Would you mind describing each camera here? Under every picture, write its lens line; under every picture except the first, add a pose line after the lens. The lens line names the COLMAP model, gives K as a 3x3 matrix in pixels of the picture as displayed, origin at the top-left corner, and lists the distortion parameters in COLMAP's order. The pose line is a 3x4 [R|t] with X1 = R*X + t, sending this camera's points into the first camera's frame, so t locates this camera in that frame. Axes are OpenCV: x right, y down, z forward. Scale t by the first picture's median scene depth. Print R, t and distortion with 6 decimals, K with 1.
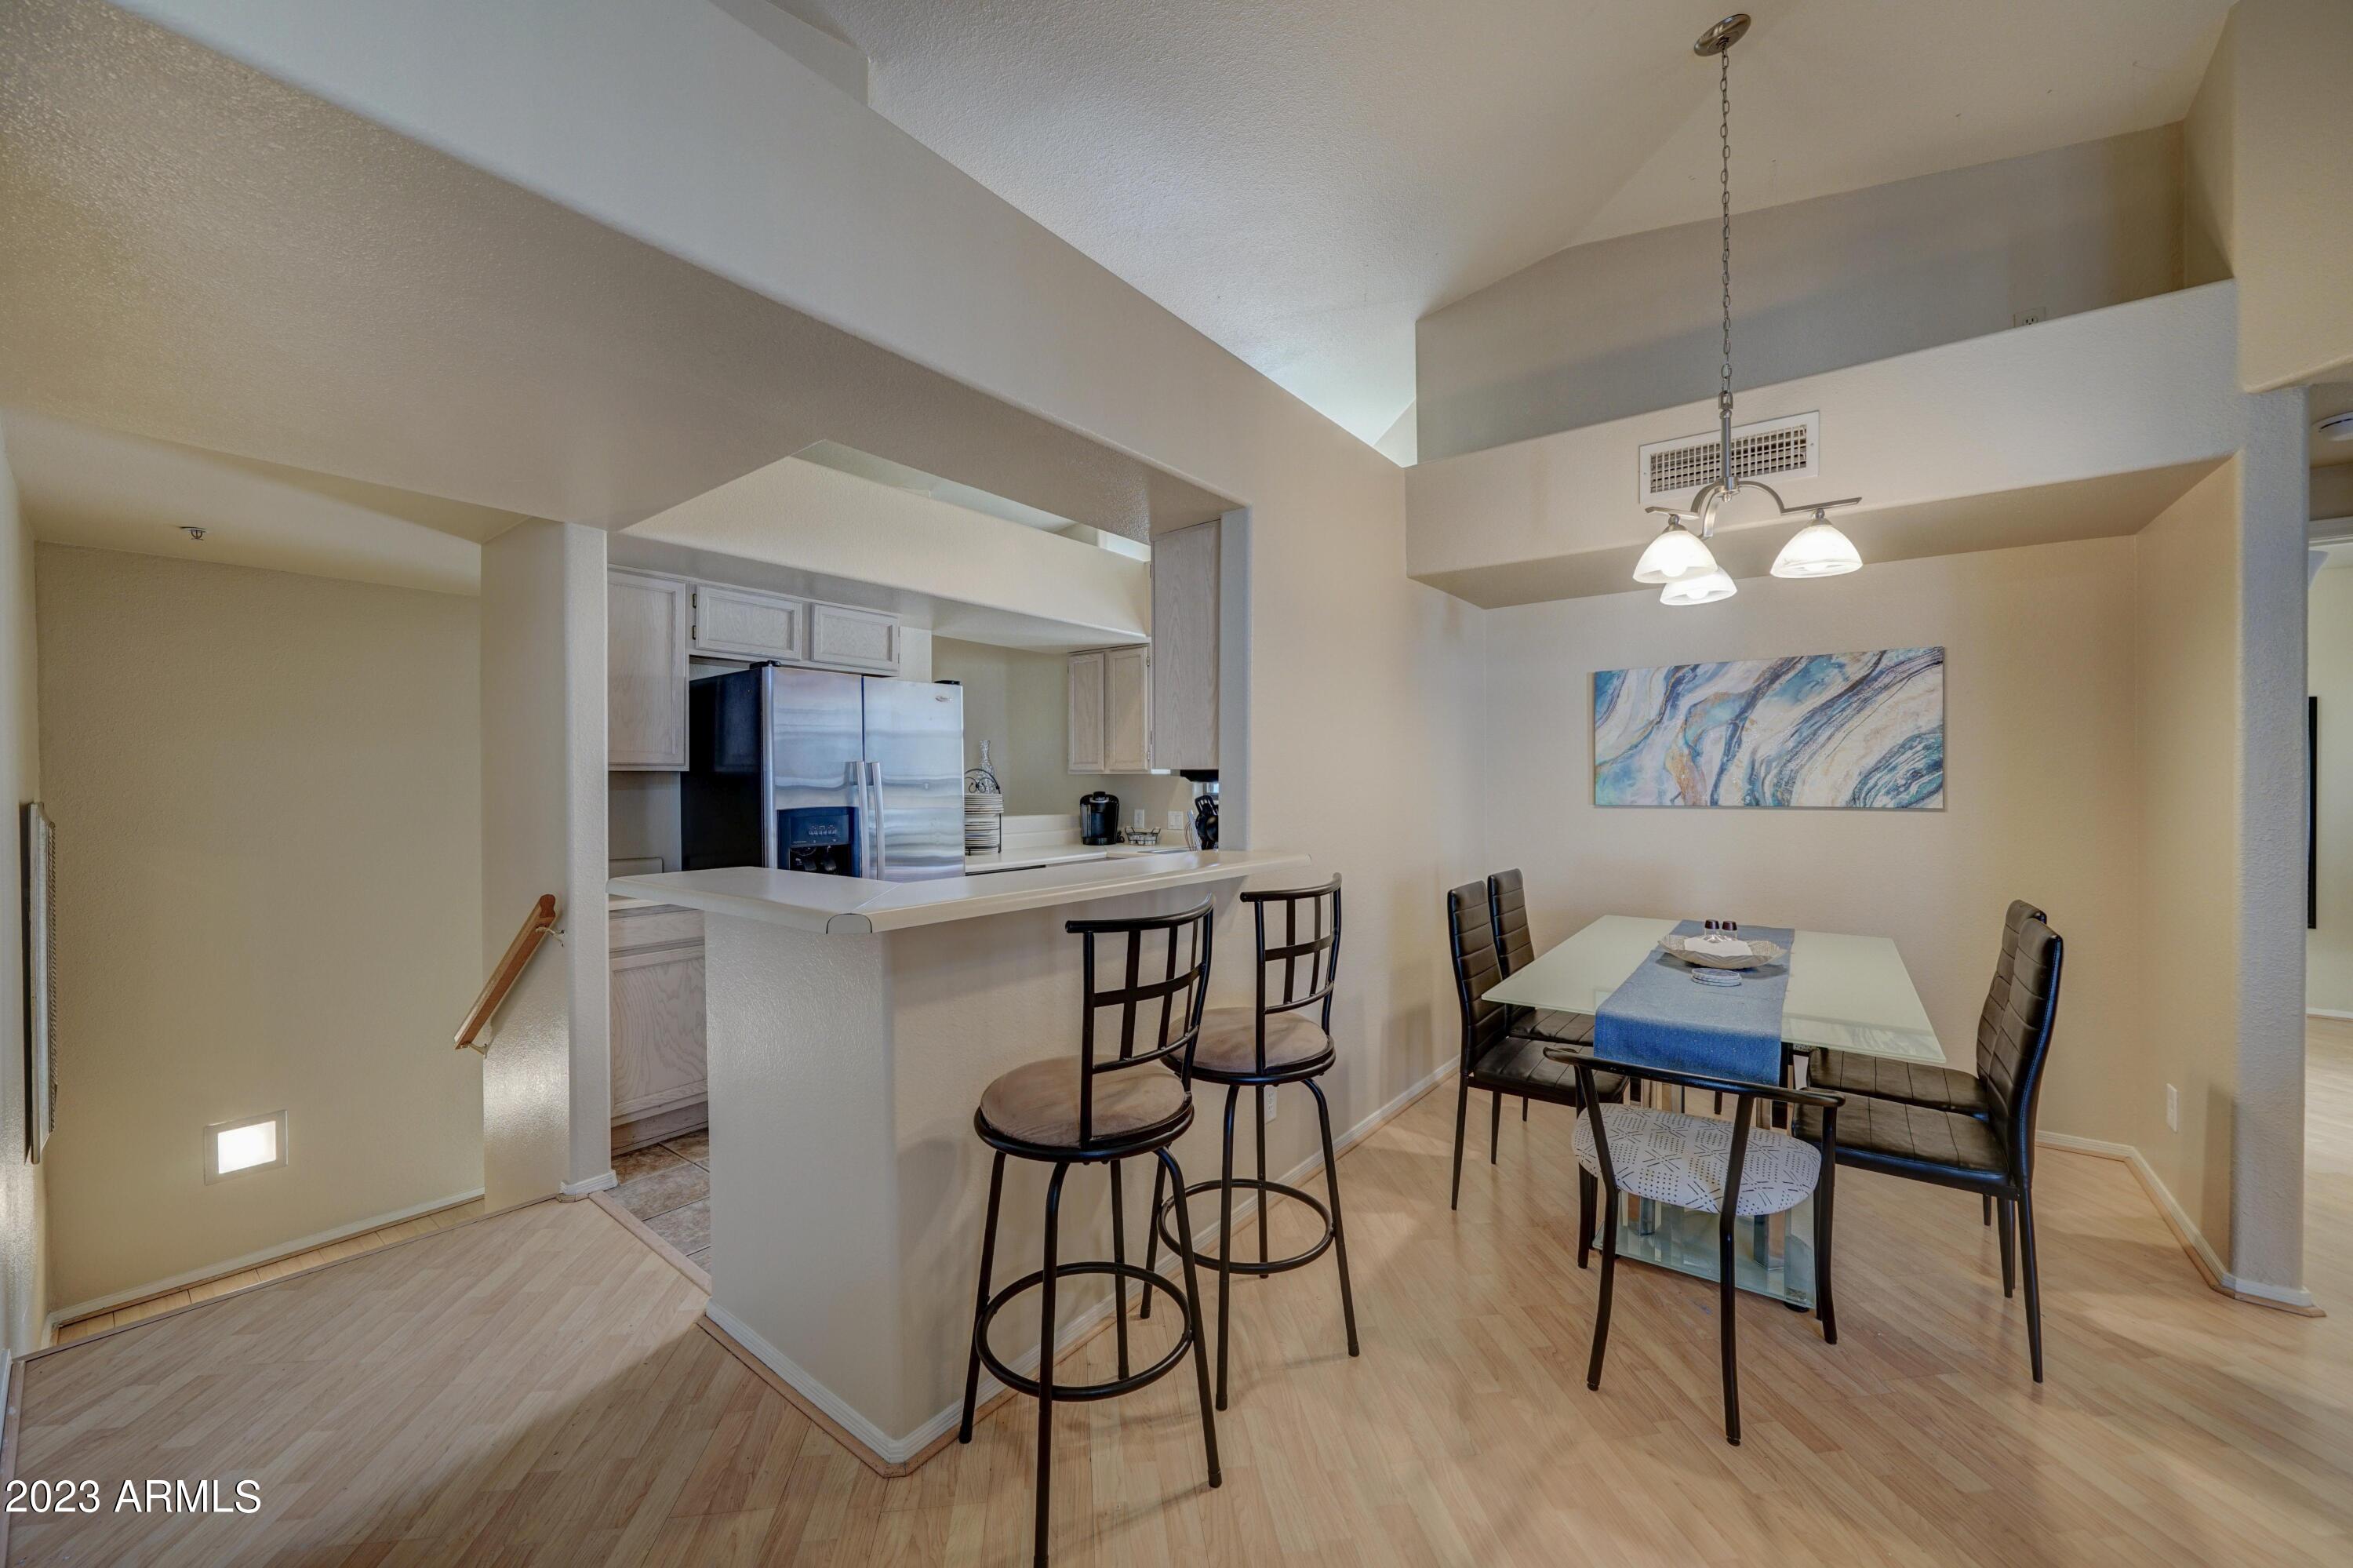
lens RADIAL K [[862.0, 0, 1172.9], [0, 862.0, 787.9], [0, 0, 1]] dist [-0.007069, 0.001131]
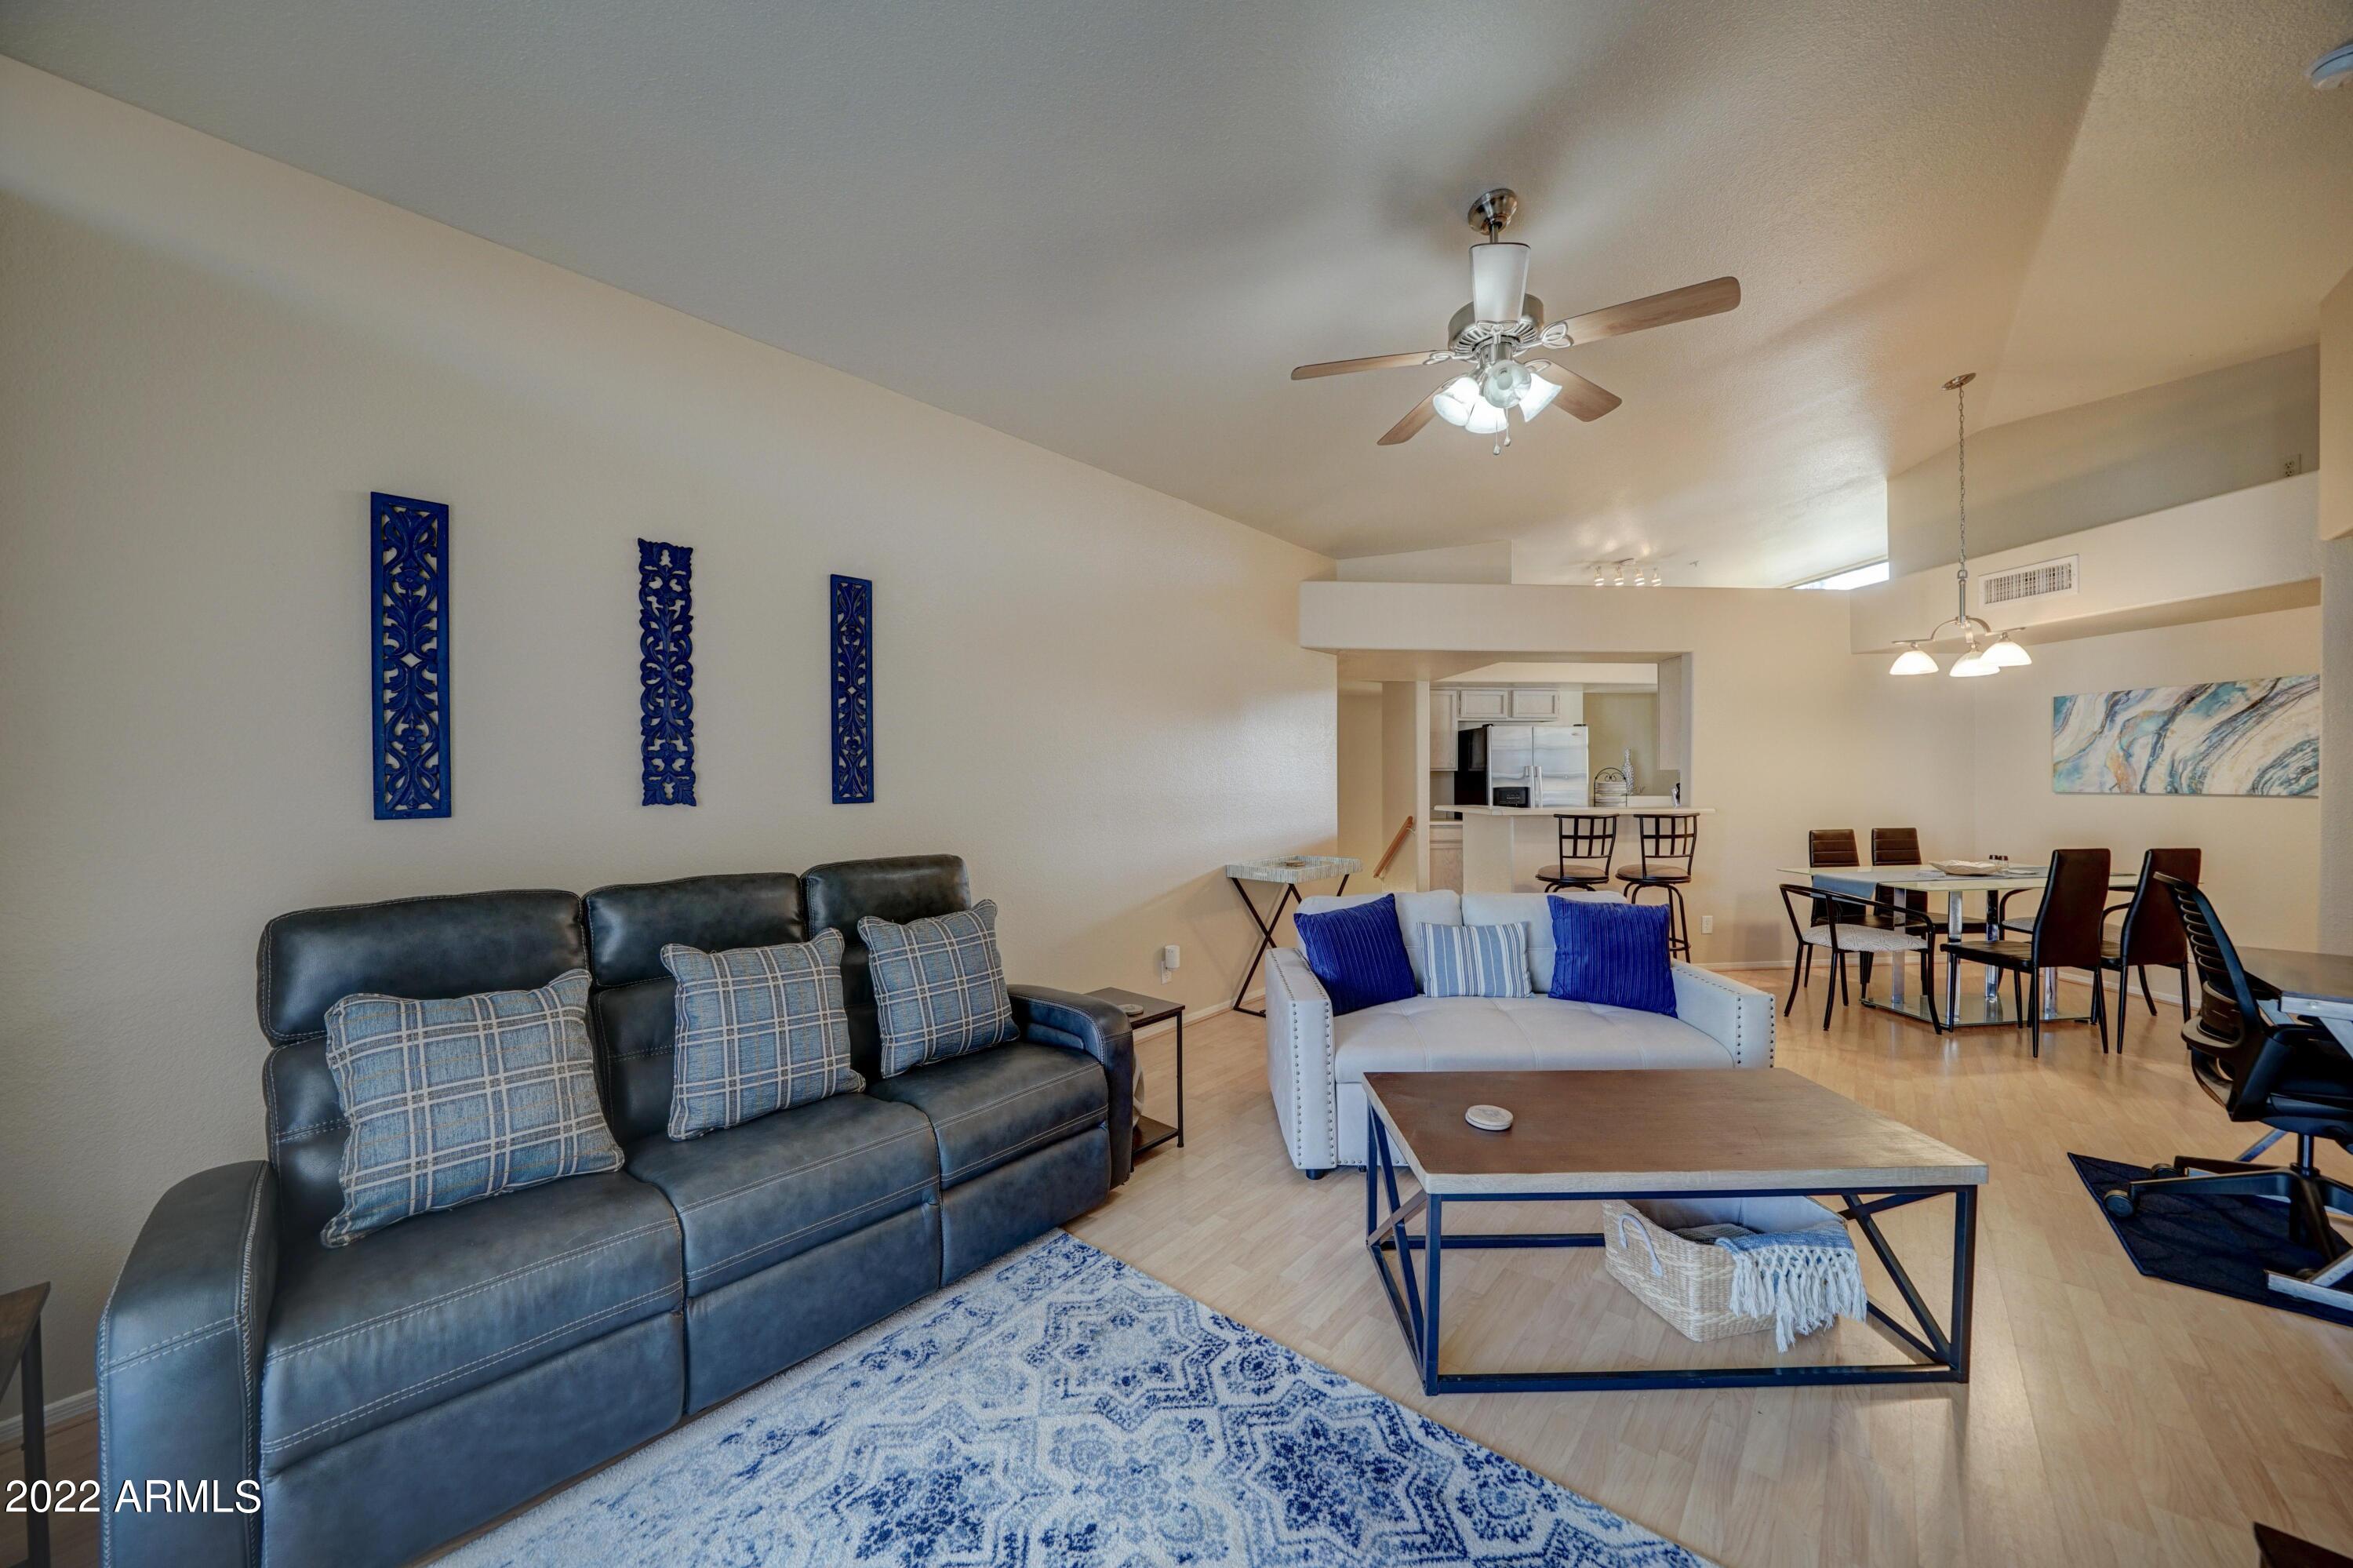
lens RADIAL K [[805.7, 0, 1175.7], [0, 805.7, 785.0], [0, 0, 1]] dist [-0.011095, -0.000038]
pose [[0.662500, 0.008982, -0.749008, 0.575276], [-0.004375, 0.999957, 0.008122, 0.004373], [0.749050, -0.002103, 0.662511, -1.035975]]
